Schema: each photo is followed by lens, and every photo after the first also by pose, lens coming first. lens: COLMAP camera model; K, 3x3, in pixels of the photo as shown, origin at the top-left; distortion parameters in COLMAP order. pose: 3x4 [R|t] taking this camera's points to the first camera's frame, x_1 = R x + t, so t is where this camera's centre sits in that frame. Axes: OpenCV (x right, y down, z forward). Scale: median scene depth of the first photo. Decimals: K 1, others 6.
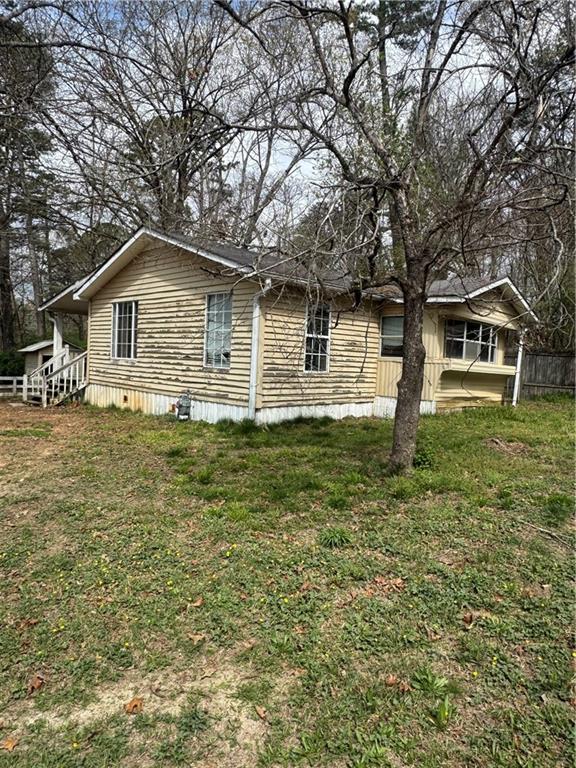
lens RADIAL K [[494.8, 0, 290.4], [0, 494.8, 381.9], [0, 0, 1]] dist [-0.007350, -0.006625]
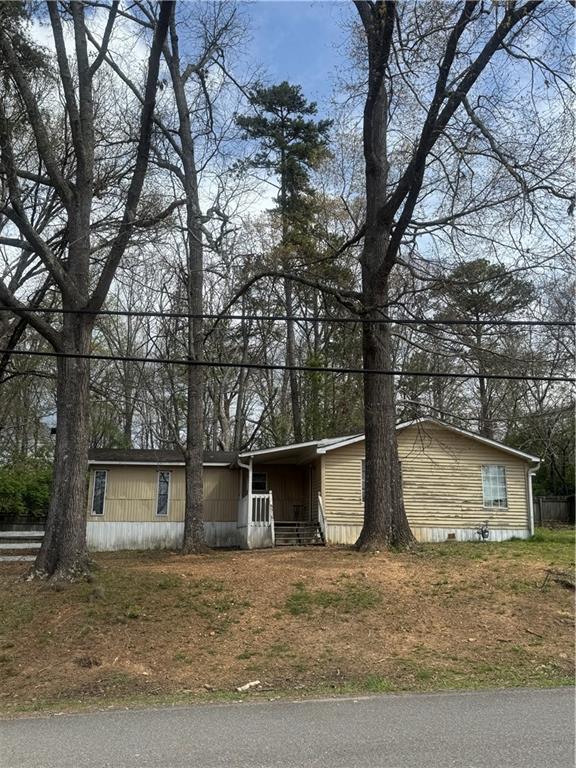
lens RADIAL K [[717.7, 0, 288.8], [0, 717.7, 380.9], [0, 0, 1]] dist [0.106590, 0.006387]
pose [[0.588110, 0.137505, 0.797006, -2.287703], [0.048301, 0.977711, -0.204323, 0.017354], [-0.807337, 0.158661, 0.568360, 0.055131]]
